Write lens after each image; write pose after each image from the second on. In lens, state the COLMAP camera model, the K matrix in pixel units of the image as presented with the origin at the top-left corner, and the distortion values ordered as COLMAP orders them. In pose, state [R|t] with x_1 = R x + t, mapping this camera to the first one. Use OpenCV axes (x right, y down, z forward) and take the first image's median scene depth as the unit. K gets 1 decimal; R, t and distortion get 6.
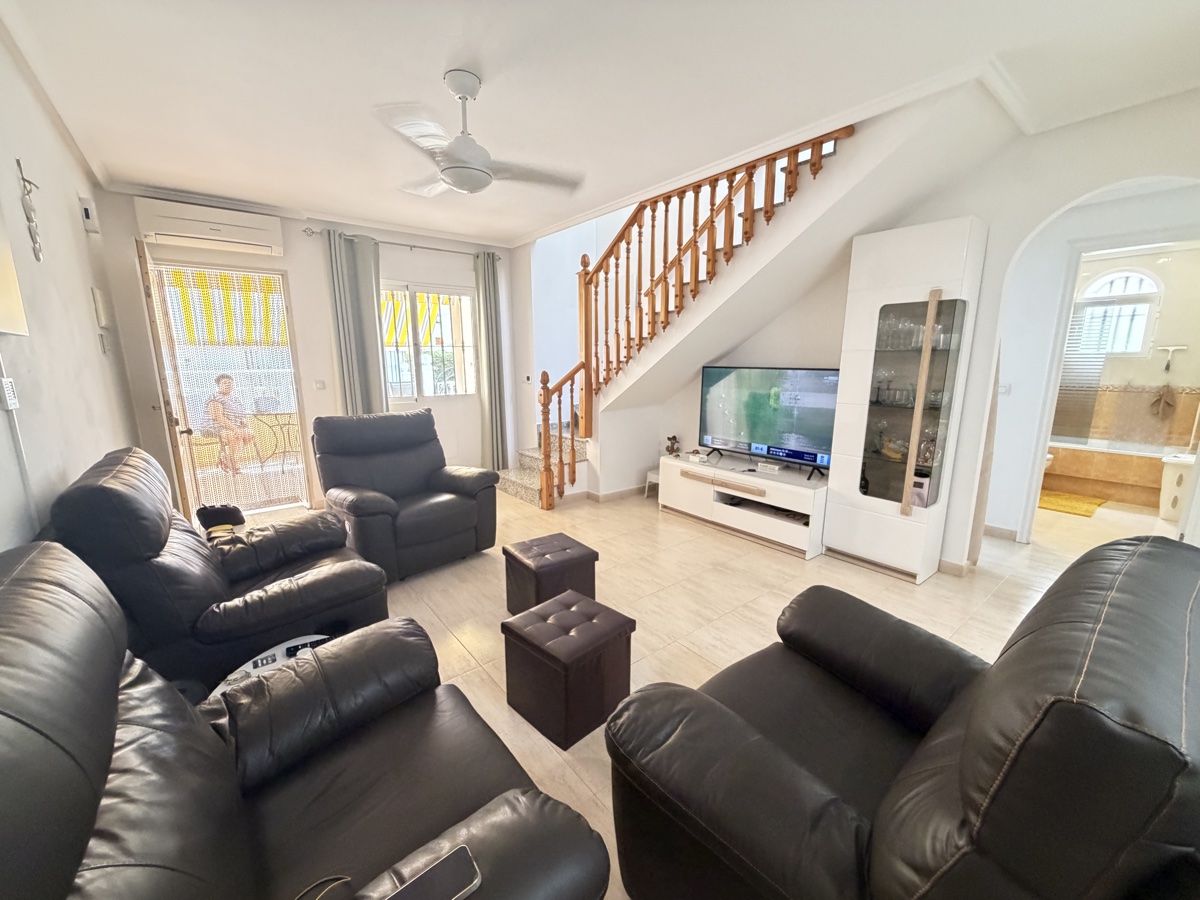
lens RADIAL K [[479.0, 0, 598.3], [0, 479.0, 452.1], [0, 0, 1]] dist [0.002022, -0.000087]
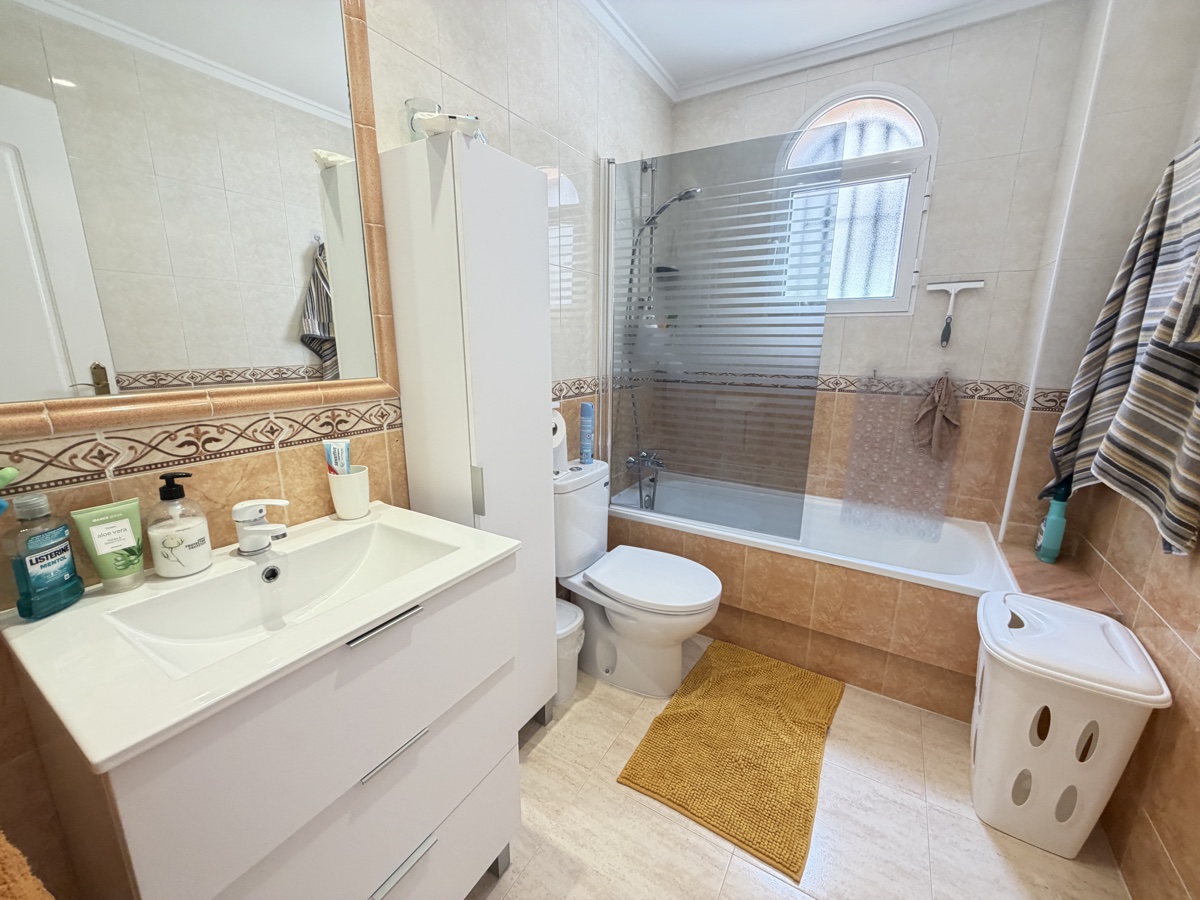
lens RADIAL K [[479.0, 0, 598.3], [0, 479.0, 452.1], [0, 0, 1]] dist [0.002022, -0.000087]
pose [[0.940420, -0.070238, 0.332681, 0.744485], [0.058021, 0.997231, 0.046528, -0.109413], [-0.335027, -0.024453, 0.941891, 0.694942]]
